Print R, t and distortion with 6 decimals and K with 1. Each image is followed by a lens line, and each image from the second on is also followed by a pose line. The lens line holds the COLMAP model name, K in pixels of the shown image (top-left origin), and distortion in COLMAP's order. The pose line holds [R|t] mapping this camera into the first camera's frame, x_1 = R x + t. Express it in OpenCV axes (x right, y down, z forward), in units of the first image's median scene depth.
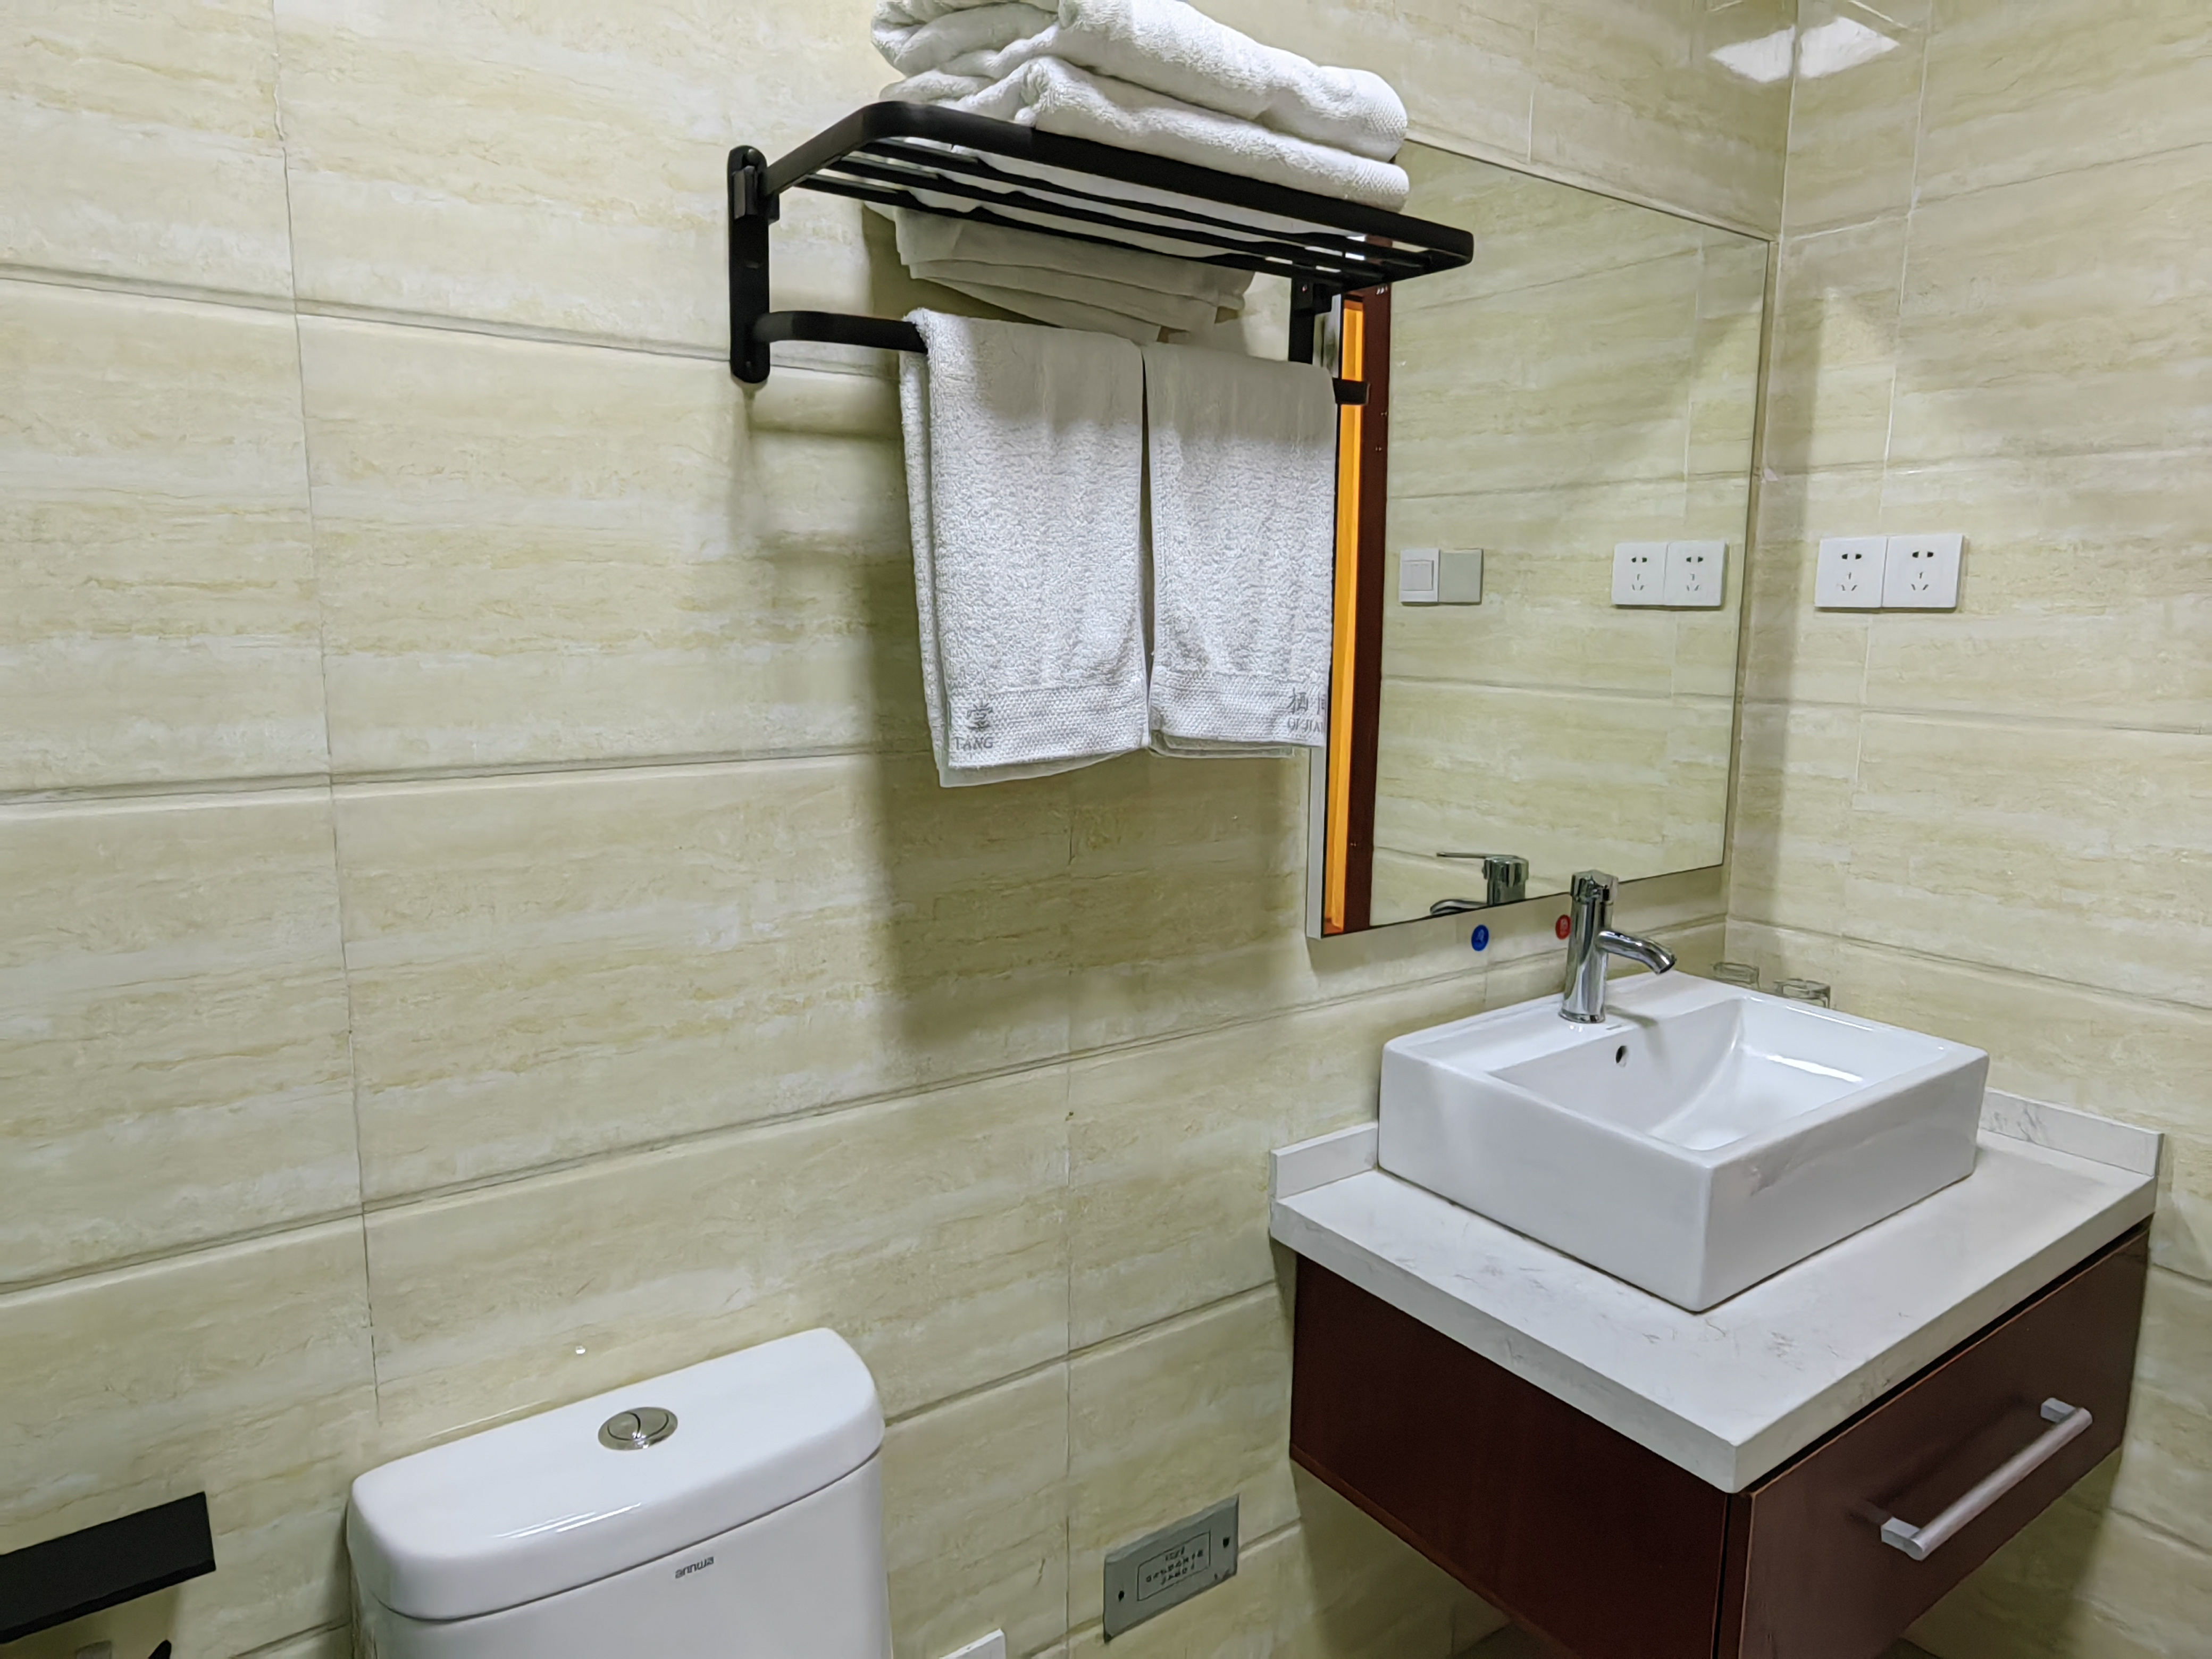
lens RADIAL K [[1417.7, 0, 1102.2], [0, 1417.7, 824.4], [0, 0, 1]] dist [-0.018897, 0.018122]
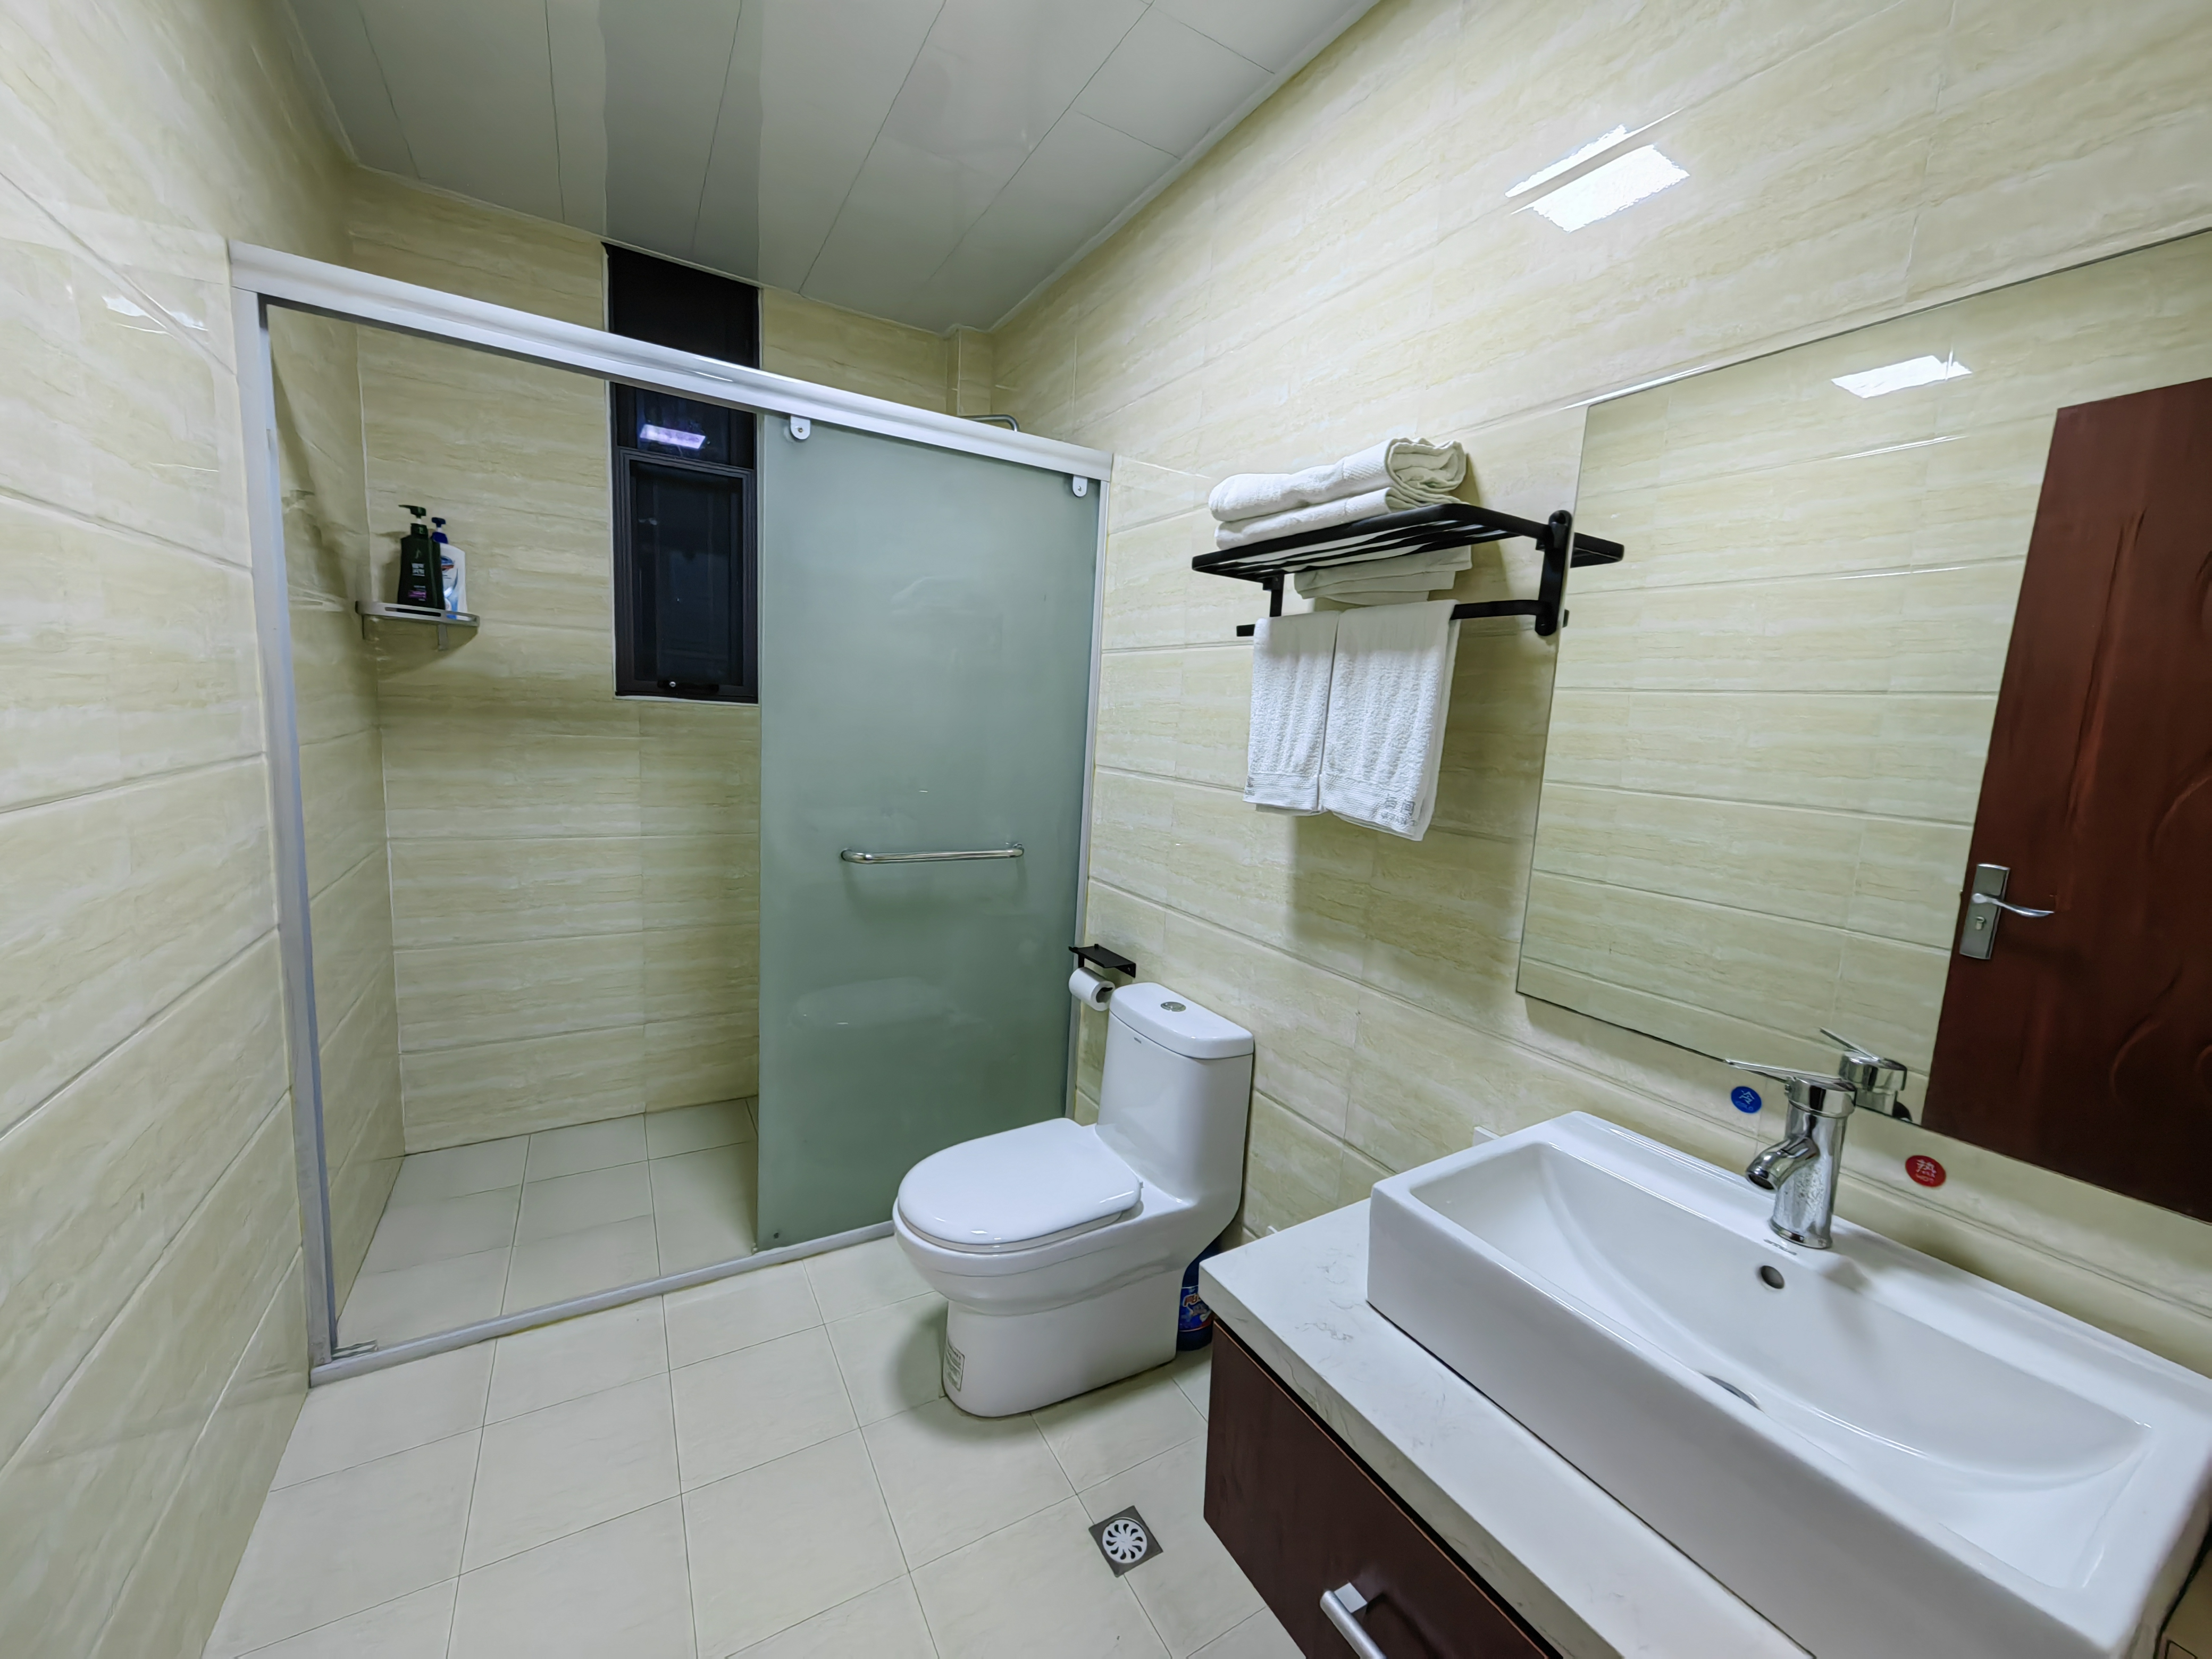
lens RADIAL K [[845.4, 0, 1094.0], [0, 845.4, 822.6], [0, 0, 1]] dist [0.010840, -0.001159]
pose [[-0.093975, 0.114628, -0.988954, 1.187141], [-0.208293, 0.969102, 0.132120, -0.124454], [0.973541, 0.218408, -0.067195, 0.741517]]
